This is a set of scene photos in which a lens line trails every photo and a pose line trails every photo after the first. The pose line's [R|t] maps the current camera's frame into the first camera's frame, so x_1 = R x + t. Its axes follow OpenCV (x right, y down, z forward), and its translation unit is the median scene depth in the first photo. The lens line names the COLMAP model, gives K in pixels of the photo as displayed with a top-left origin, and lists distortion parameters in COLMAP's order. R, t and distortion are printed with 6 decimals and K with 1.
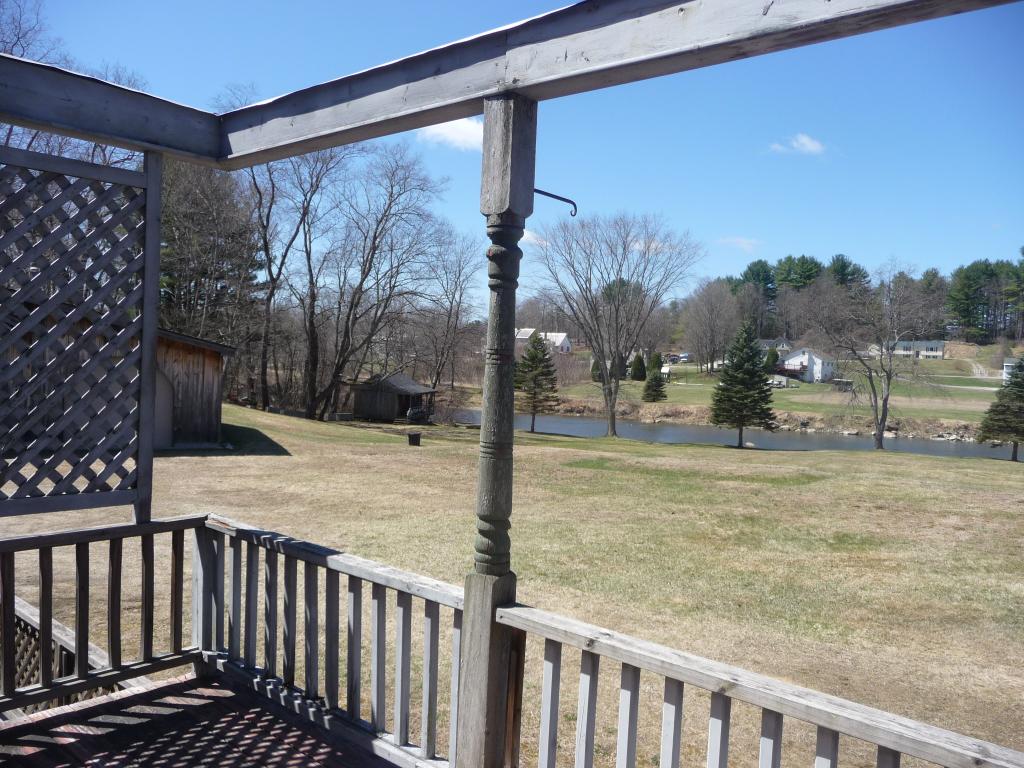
lens RADIAL K [[835.6, 0, 504.4], [0, 835.6, 387.3], [0, 0, 1]] dist [-0.041078, 0.034878]
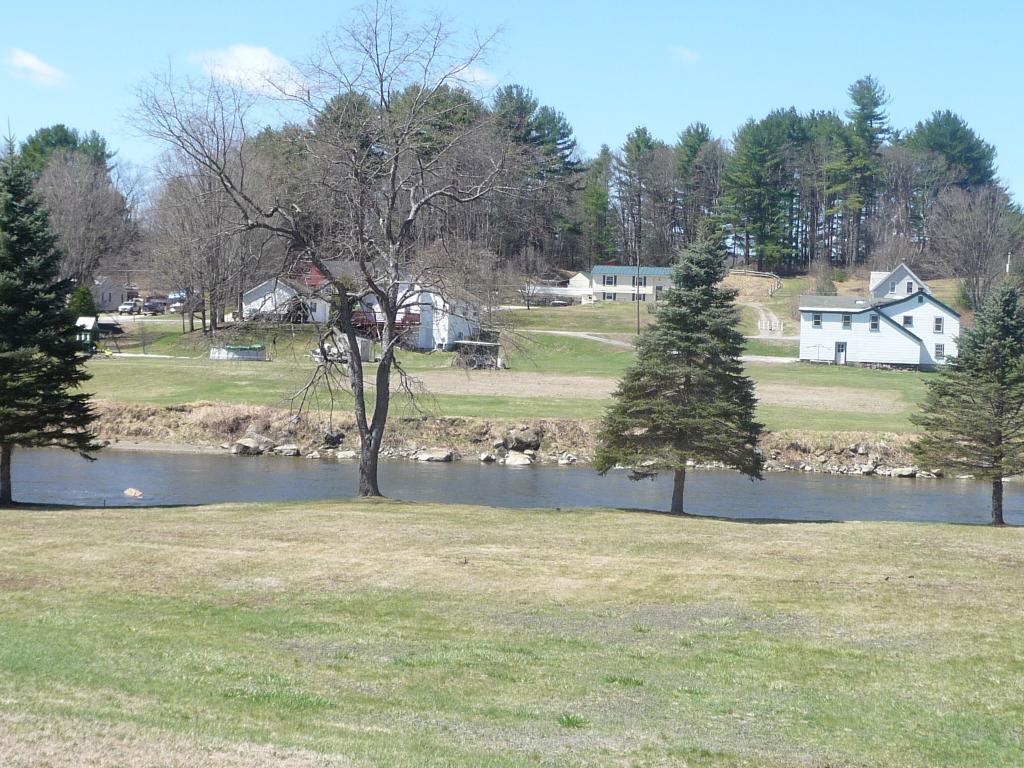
lens RADIAL K [[1689.6, 0, 515.7], [0, 1689.6, 383.1], [0, 0, 1]] dist [-0.052535, 0.000000]
pose [[0.947150, -0.014657, 0.320455, 0.096346], [0.013943, 0.999893, 0.004525, 0.007110], [-0.320487, 0.000183, 0.947253, 0.083776]]
